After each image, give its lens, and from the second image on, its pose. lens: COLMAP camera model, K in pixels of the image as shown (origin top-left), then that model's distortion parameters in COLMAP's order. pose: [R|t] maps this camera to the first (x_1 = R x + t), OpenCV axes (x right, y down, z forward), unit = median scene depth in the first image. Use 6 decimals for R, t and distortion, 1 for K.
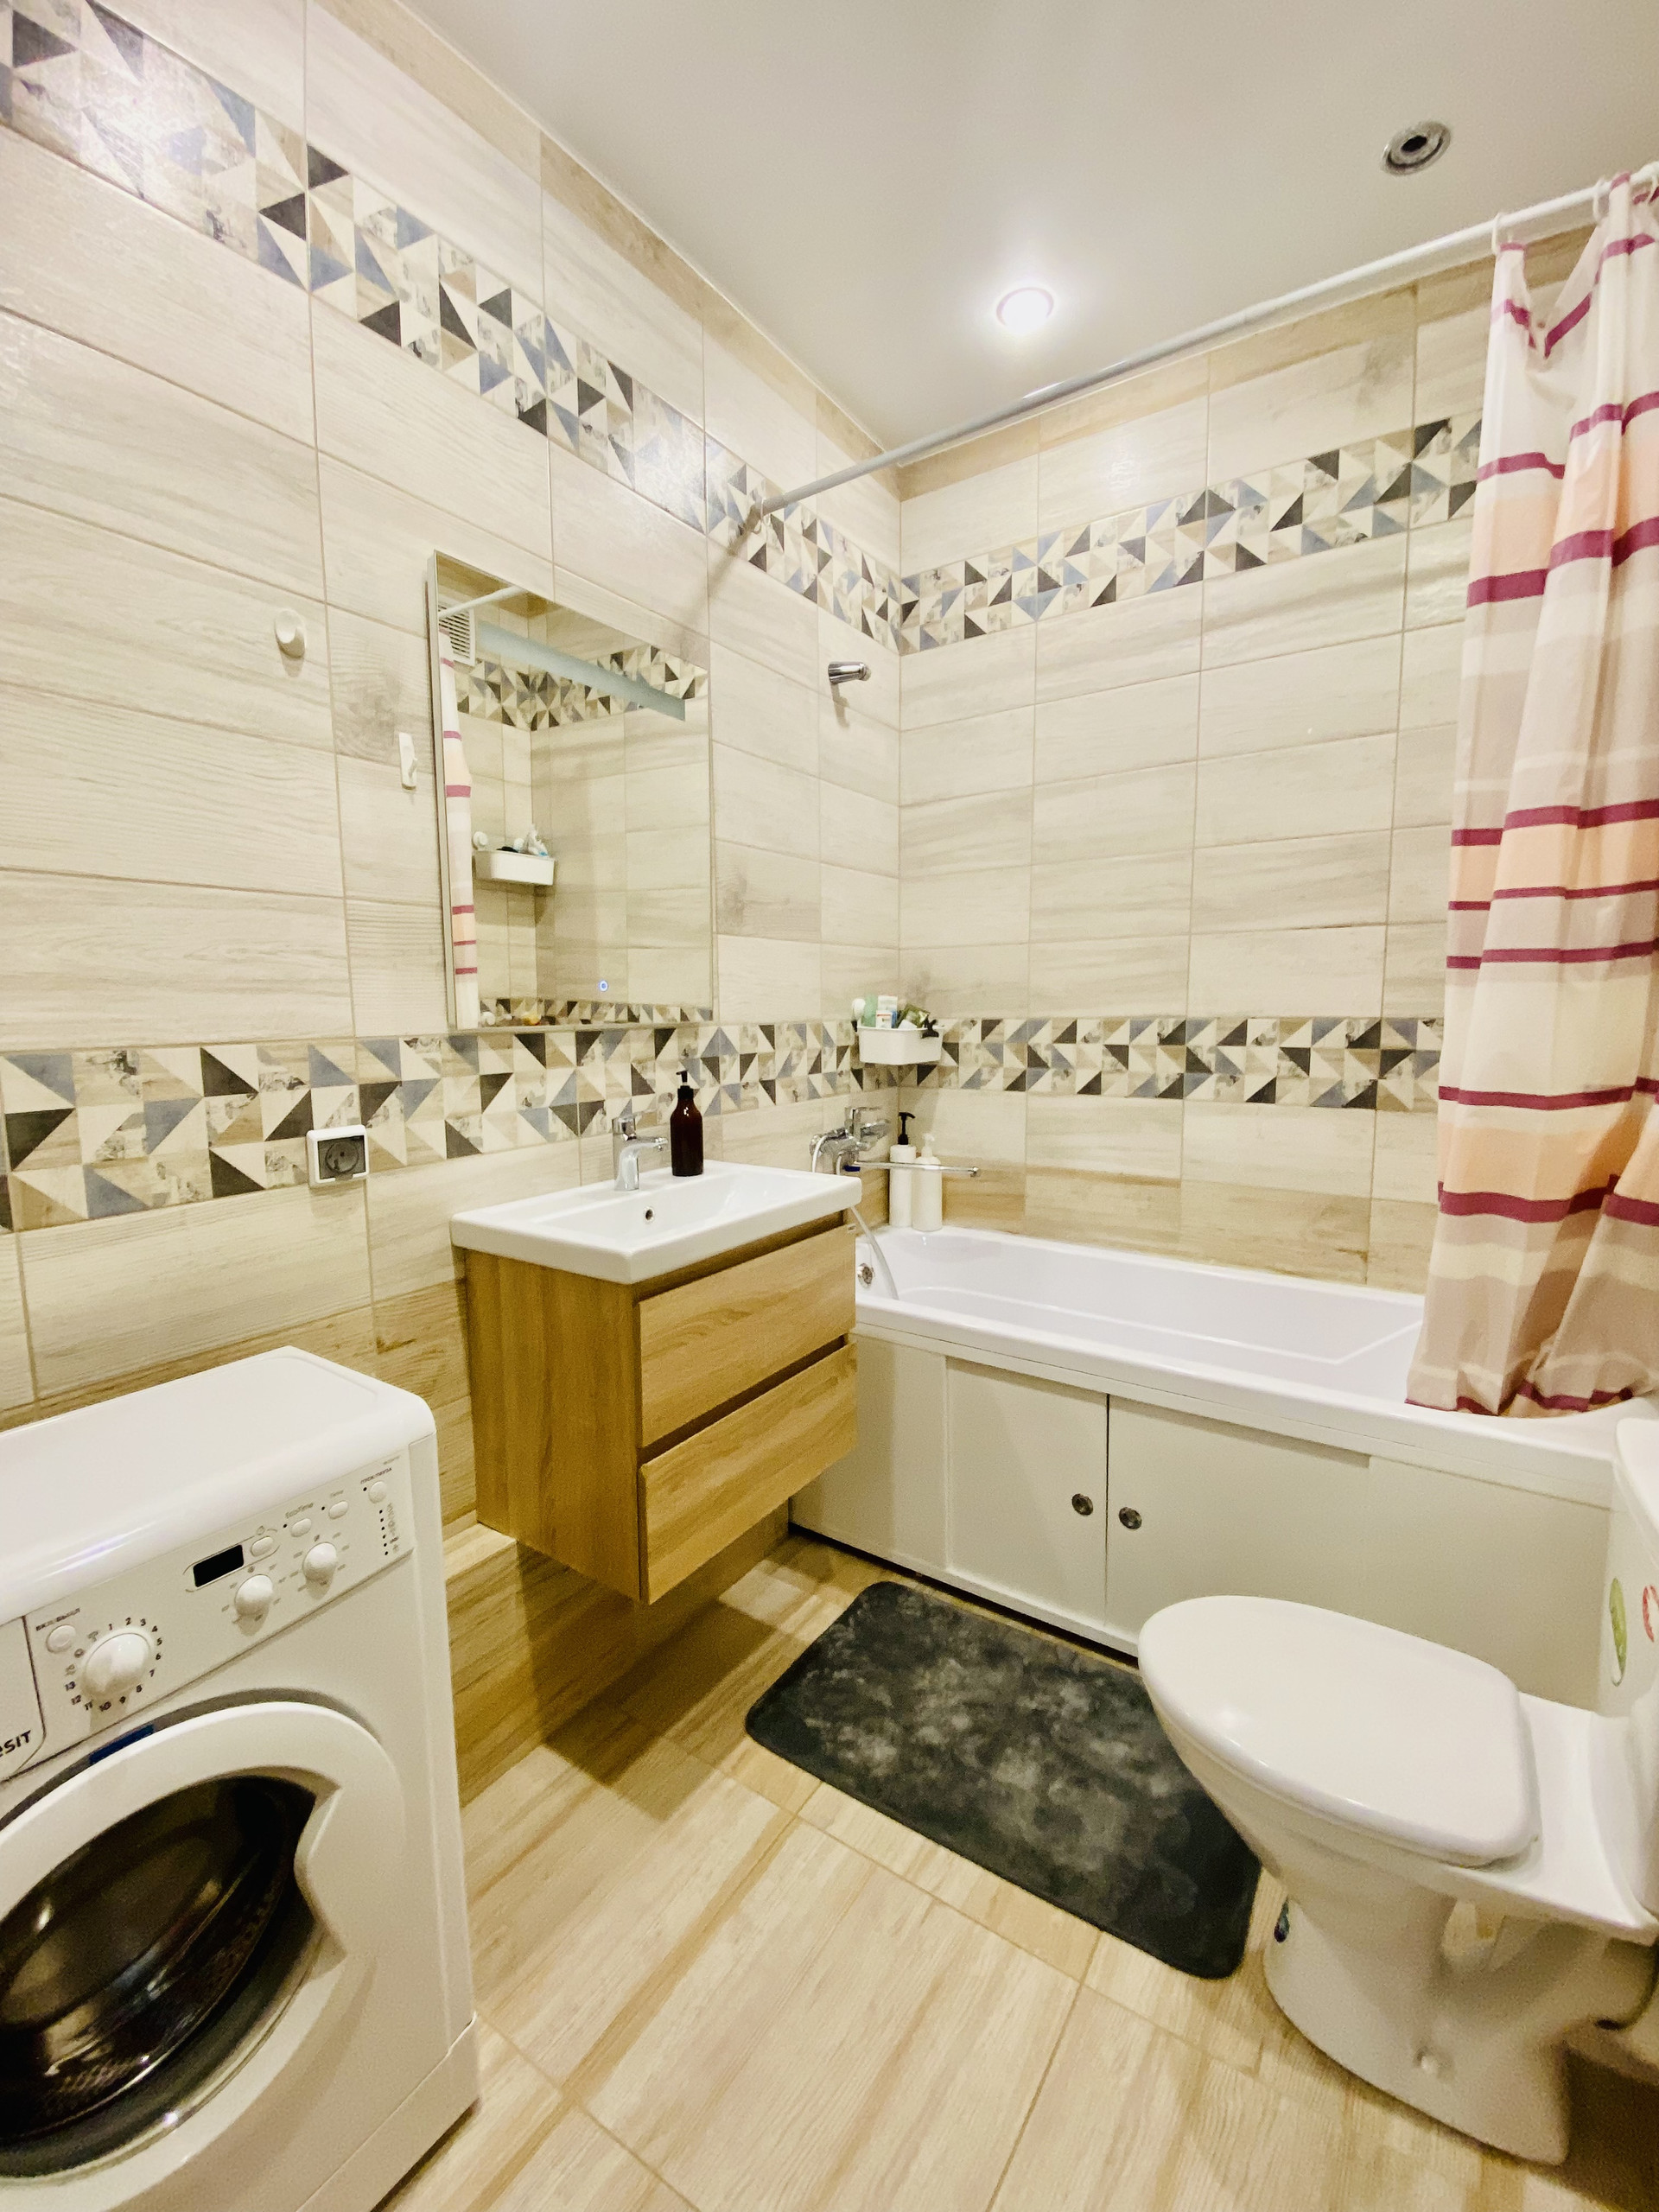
lens RADIAL K [[928.7, 0, 829.2], [0, 928.7, 1099.0], [0, 0, 1]] dist [0.009748, -0.016117]
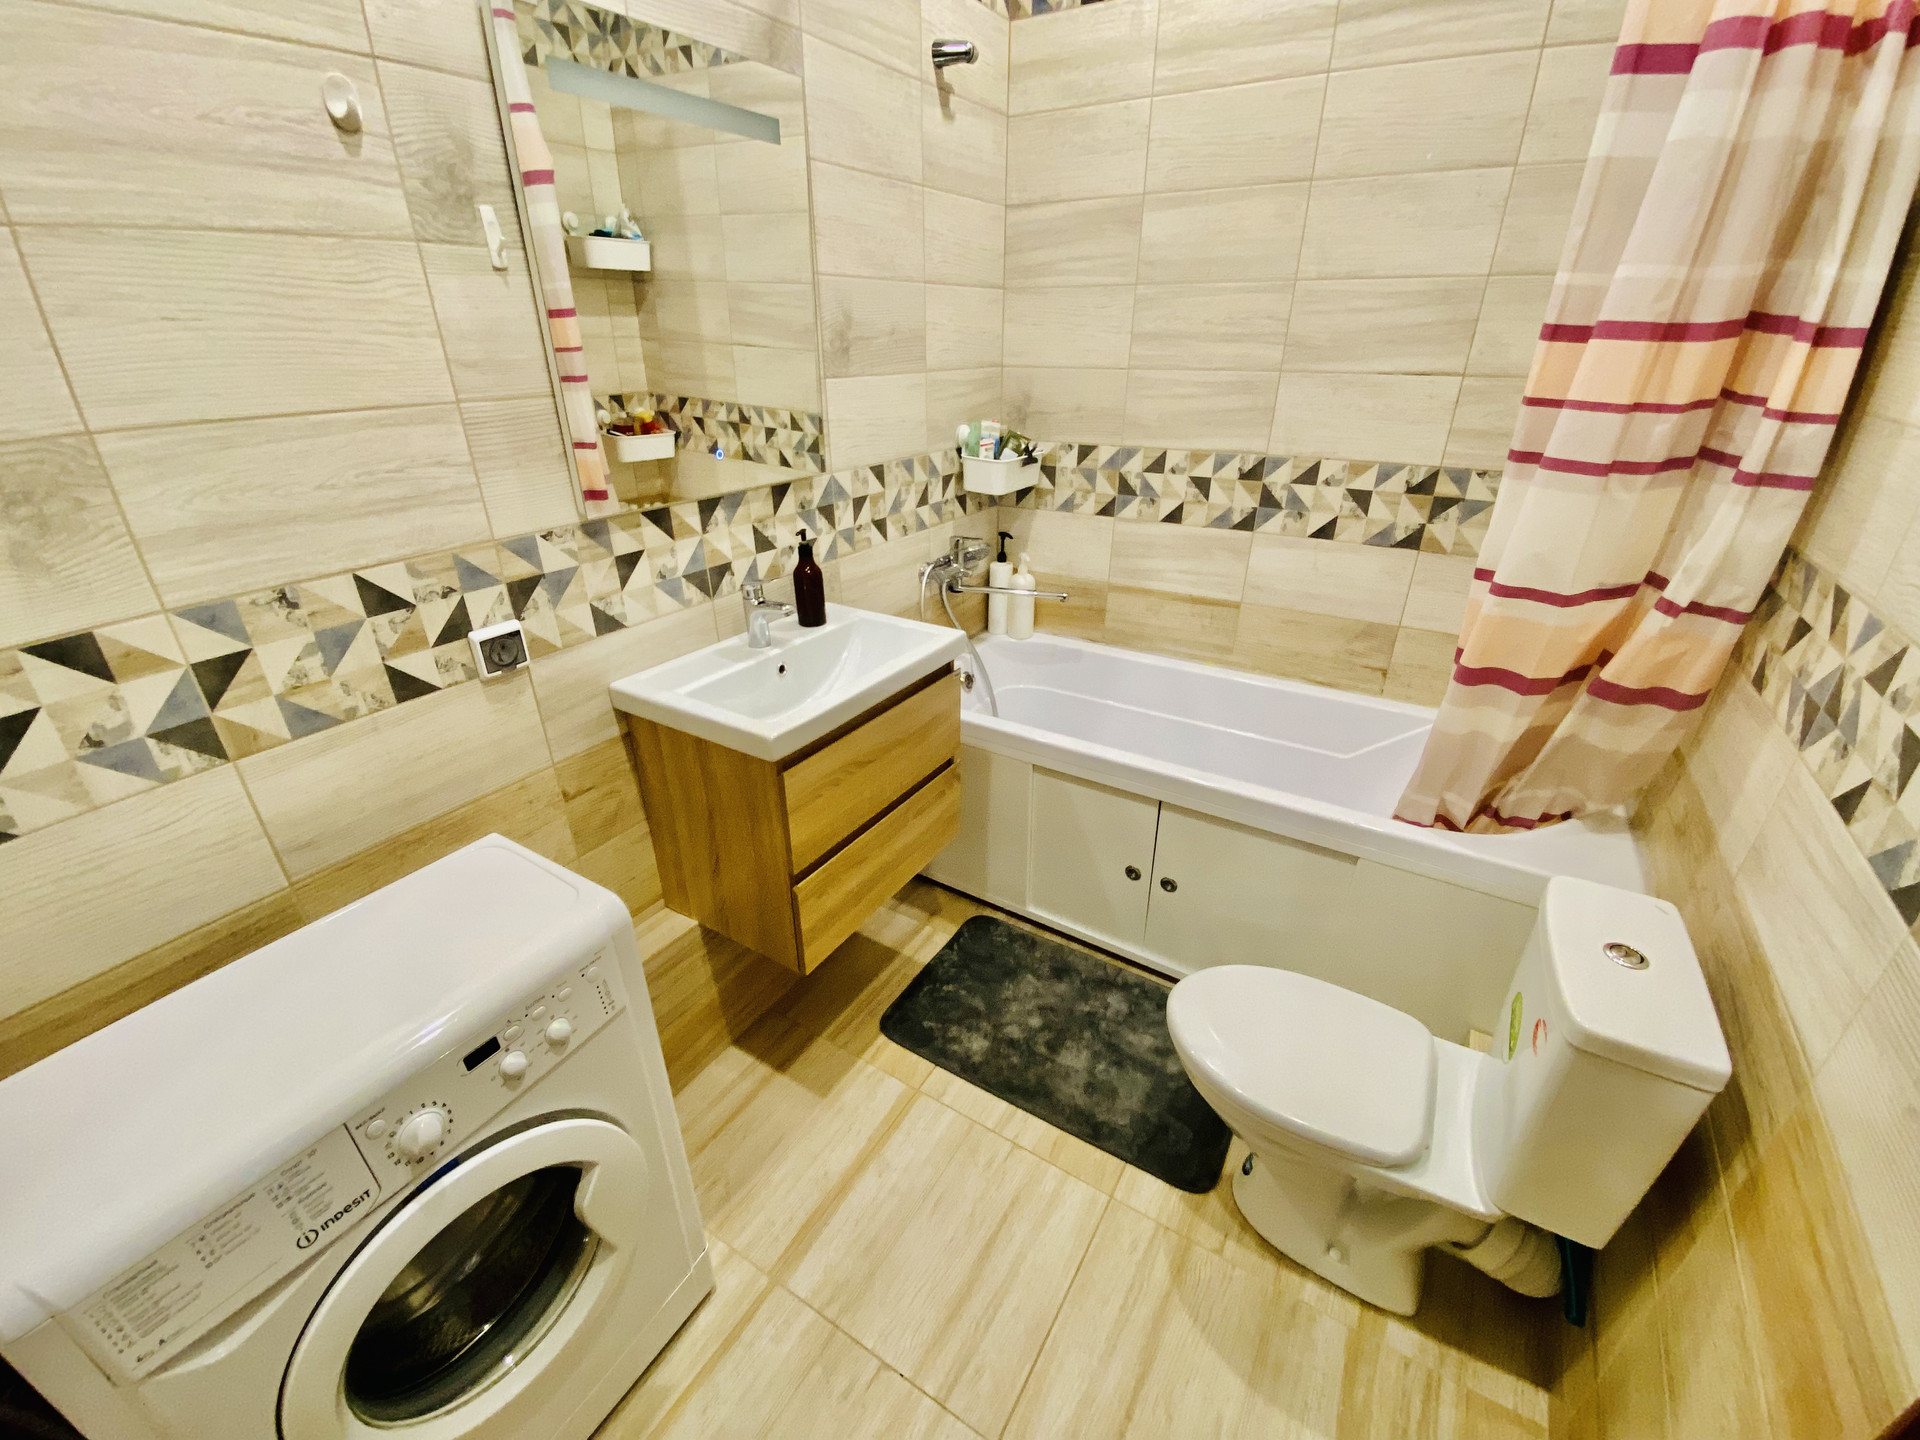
lens RADIAL K [[806.1, 0, 963.7], [0, 806.1, 734.3], [0, 0, 1]] dist [0.009748, -0.016117]
pose [[0.999216, -0.008149, 0.038730, -0.009936], [-0.005865, 0.937274, 0.348545, -0.182919], [-0.039141, -0.348499, 0.936491, 0.035284]]
